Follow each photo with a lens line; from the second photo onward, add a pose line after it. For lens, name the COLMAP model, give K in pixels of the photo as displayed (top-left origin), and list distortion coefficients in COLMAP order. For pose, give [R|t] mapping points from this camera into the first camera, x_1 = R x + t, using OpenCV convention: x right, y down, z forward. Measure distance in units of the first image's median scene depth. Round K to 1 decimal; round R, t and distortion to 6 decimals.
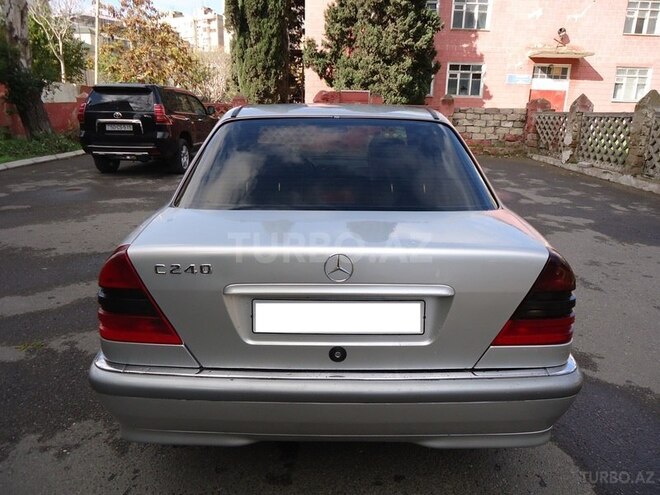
lens RADIAL K [[491.0, 0, 330.0], [0, 491.0, 247.5], [0, 0, 1]] dist [0.003094, -0.000729]
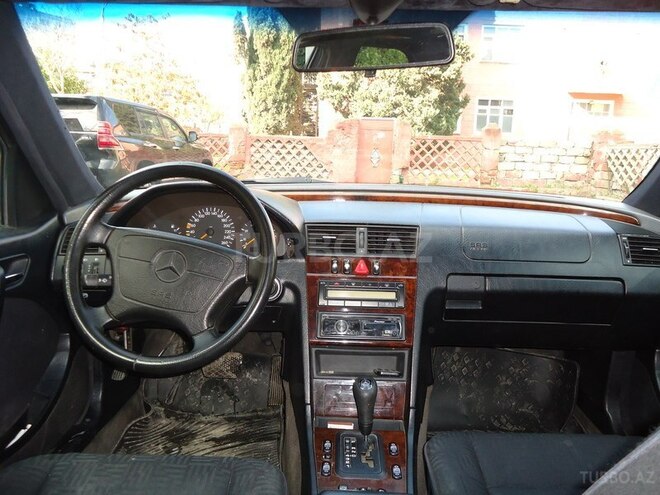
lens RADIAL K [[472.6, 0, 329.7], [0, 472.6, 240.4], [0, 0, 1]] dist [-0.023599, 0.000486]
pose [[0.999325, 0.014359, -0.033811, 0.002174], [-0.017428, 0.995578, -0.092312, -0.029198], [0.032336, 0.092839, 0.995156, 0.159655]]
